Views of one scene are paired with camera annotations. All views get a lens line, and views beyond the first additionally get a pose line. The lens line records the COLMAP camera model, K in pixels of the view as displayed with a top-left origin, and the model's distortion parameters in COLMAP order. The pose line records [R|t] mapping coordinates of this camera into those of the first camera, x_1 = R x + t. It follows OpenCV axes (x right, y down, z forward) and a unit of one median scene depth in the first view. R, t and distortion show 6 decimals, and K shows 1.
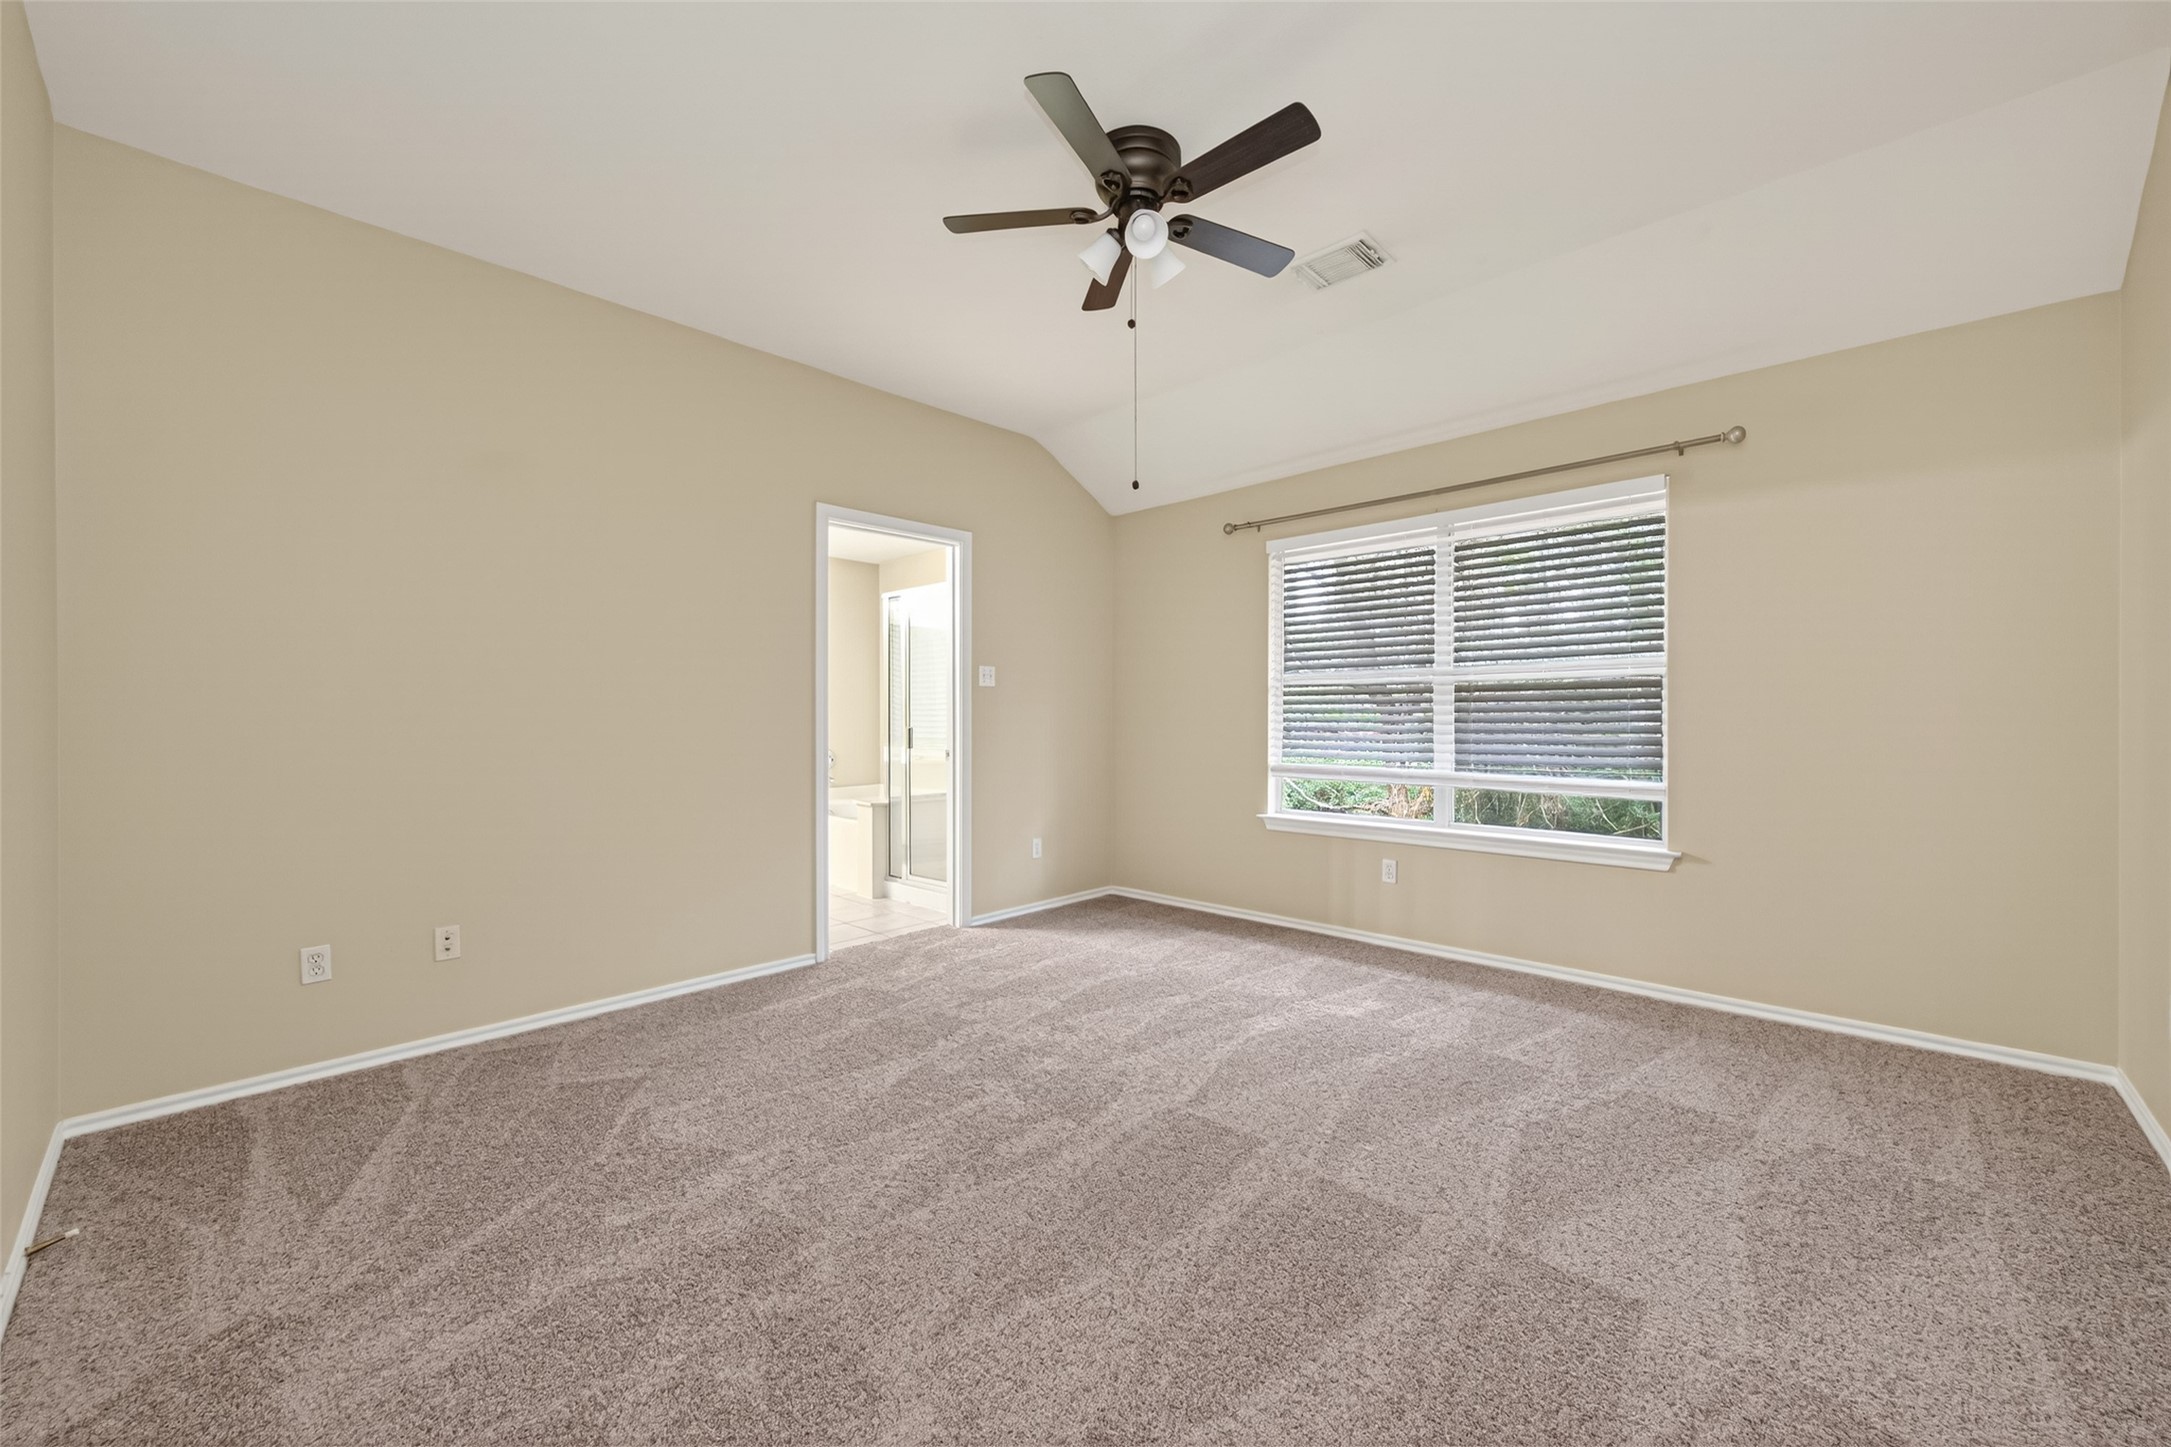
lens RADIAL K [[842.1, 0, 1085.5], [0, 842.1, 723.5], [0, 0, 1]] dist [-0.007782, -0.000051]
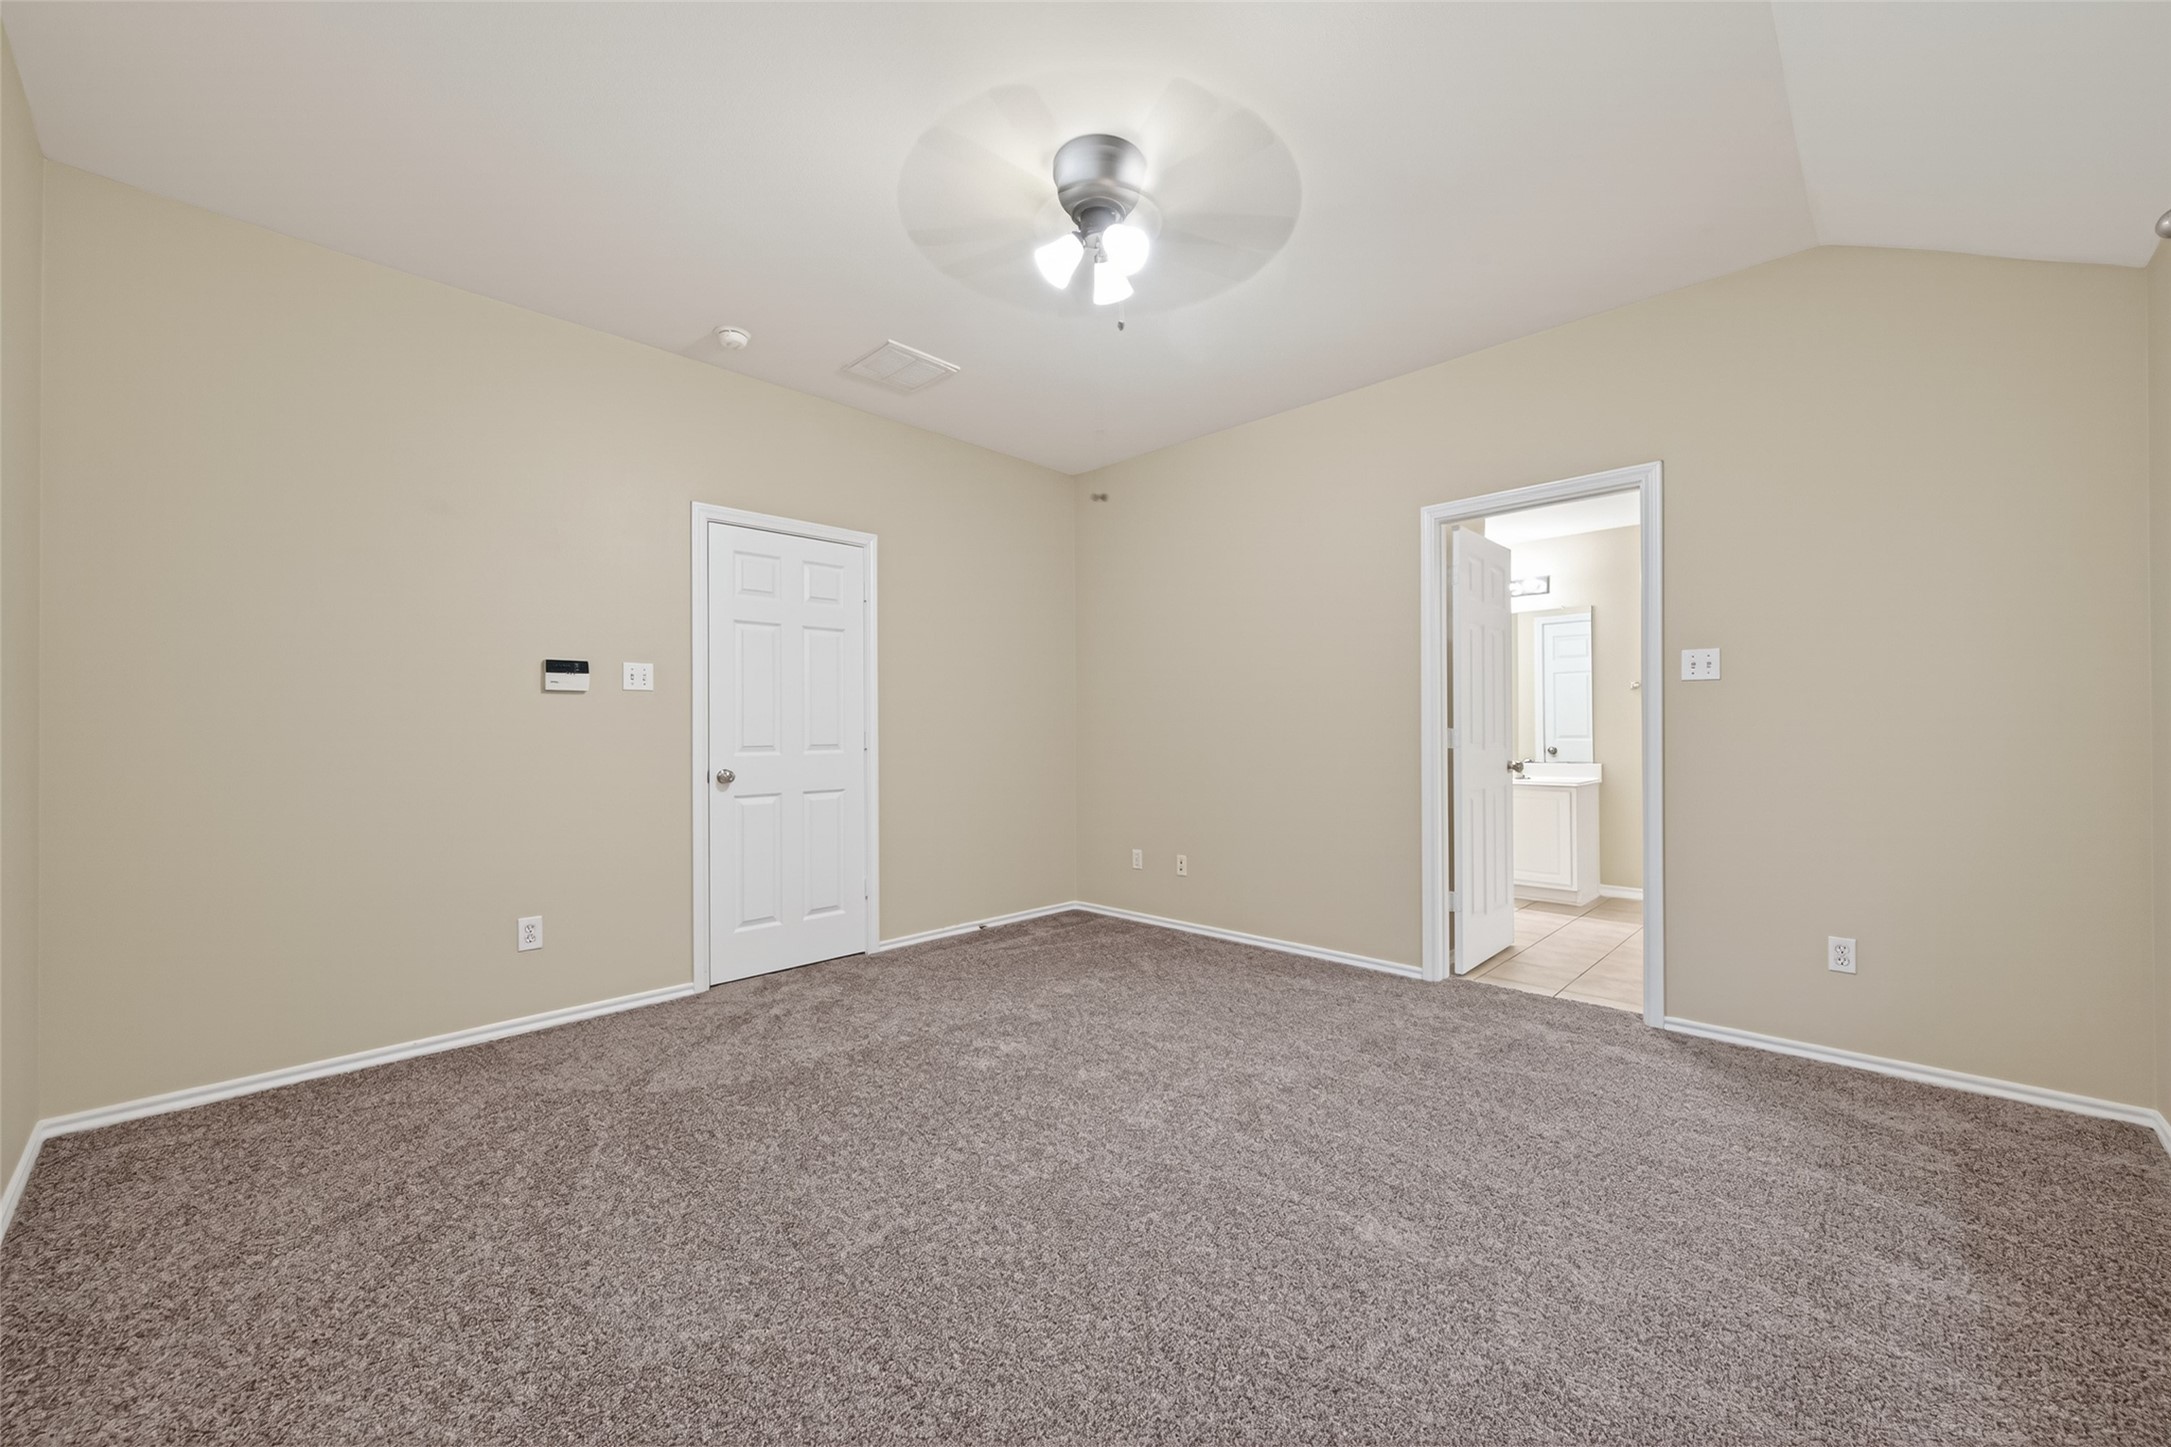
lens RADIAL K [[842.1, 0, 1085.5], [0, 842.1, 723.5], [0, 0, 1]] dist [-0.007782, -0.000051]
pose [[-0.016447, 0.001649, -0.999863, 0.750388], [0.000146, 0.999999, 0.001647, -0.014659], [0.999865, -0.000119, -0.016447, 0.715493]]
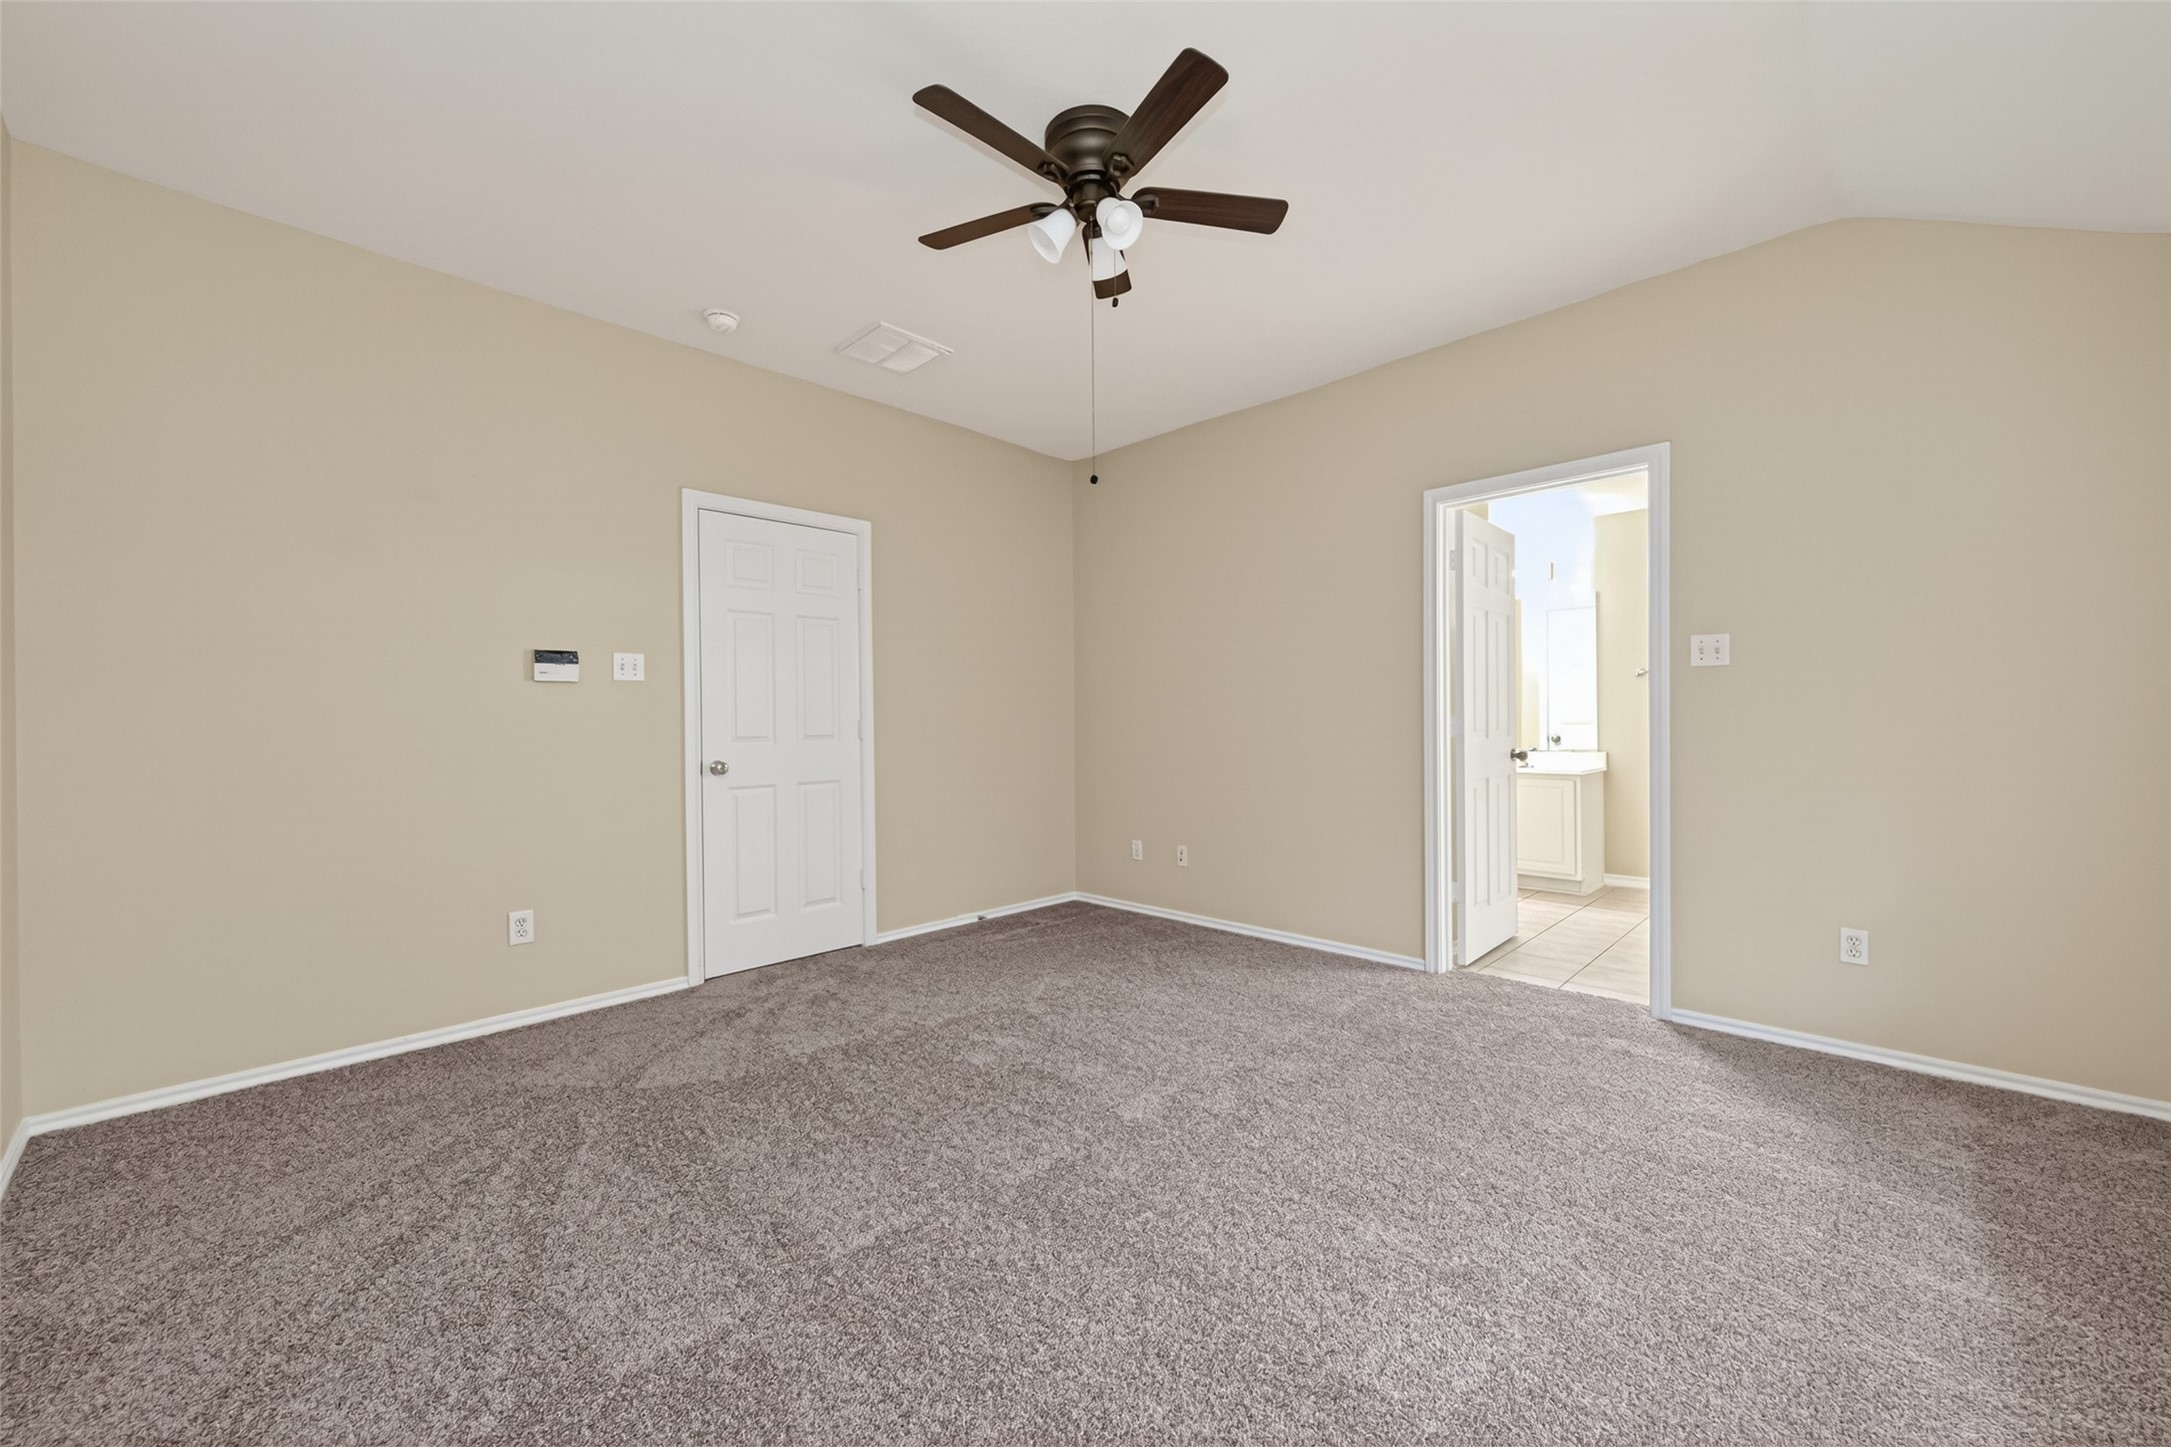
lens RADIAL K [[842.1, 0, 1085.5], [0, 842.1, 723.5], [0, 0, 1]] dist [-0.007782, -0.000051]
pose [[-0.019734, 0.013328, -0.999716, 0.734947], [0.003540, 0.999906, 0.013260, -0.013773], [0.999799, -0.003277, -0.019780, 0.721352]]
